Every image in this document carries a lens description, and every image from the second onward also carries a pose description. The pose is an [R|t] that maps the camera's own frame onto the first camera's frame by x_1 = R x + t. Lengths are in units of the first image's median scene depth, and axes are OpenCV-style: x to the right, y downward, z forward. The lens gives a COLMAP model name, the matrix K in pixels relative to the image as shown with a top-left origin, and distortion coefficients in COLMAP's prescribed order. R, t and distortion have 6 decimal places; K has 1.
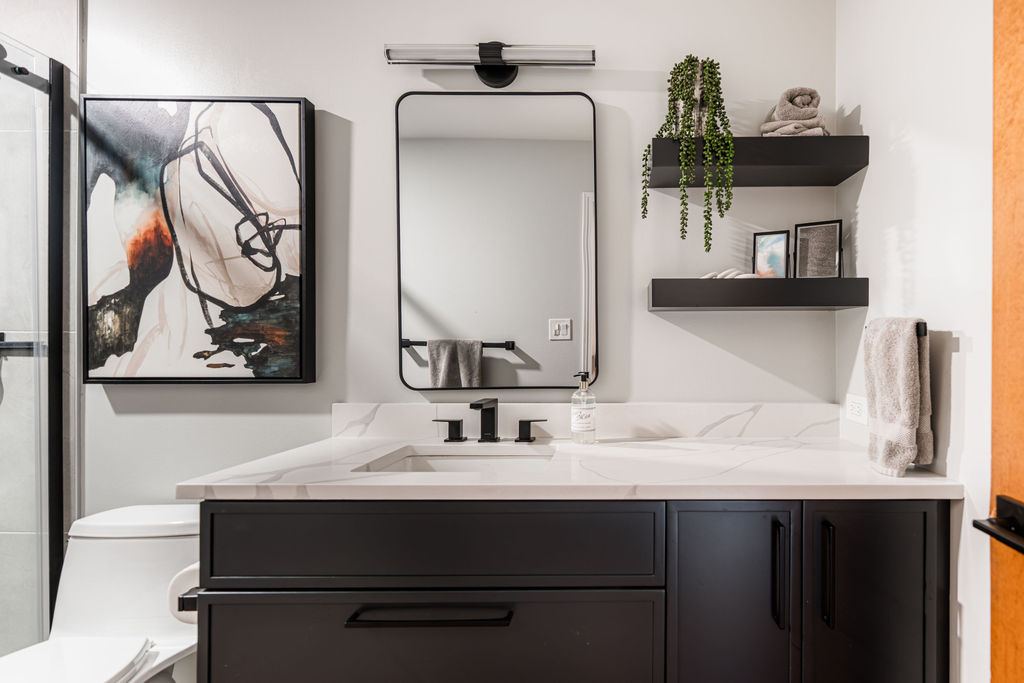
lens RADIAL K [[513.1, 0, 512.0], [0, 513.1, 341.5], [0, 0, 1]] dist [0.000268, -0.000507]
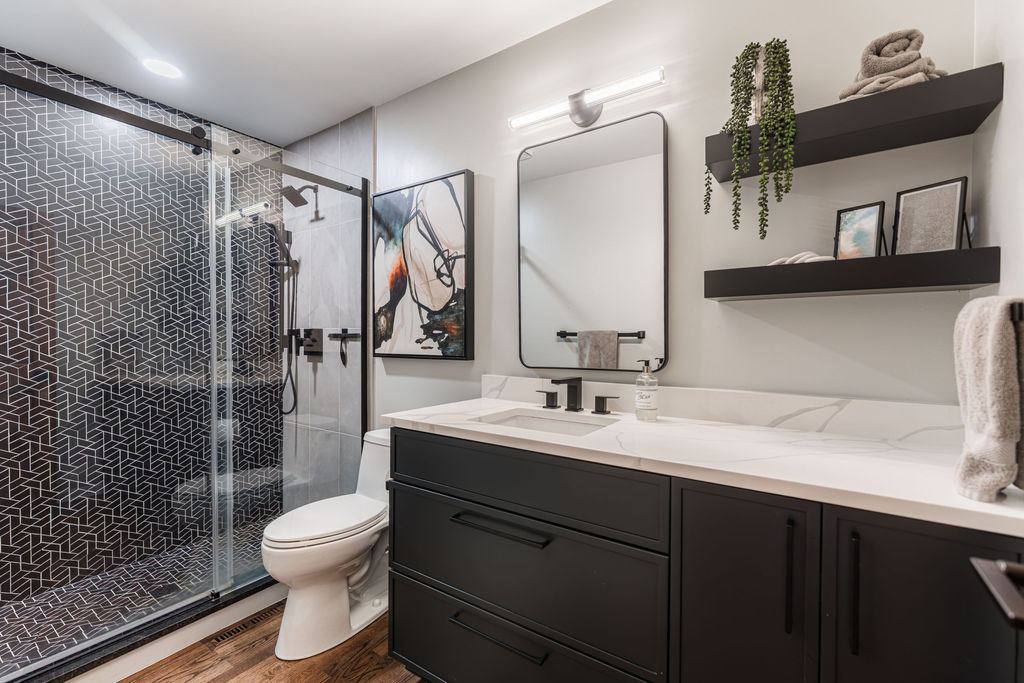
lens RADIAL K [[419.7, 0, 513.9], [0, 419.7, 336.7], [0, 0, 1]] dist [-0.000024, -0.000190]
pose [[0.832051, 0.000073, -0.554700, 0.388077], [0.005353, 0.999952, 0.008161, 0.002973], [0.554674, -0.009760, 0.832011, 0.056915]]
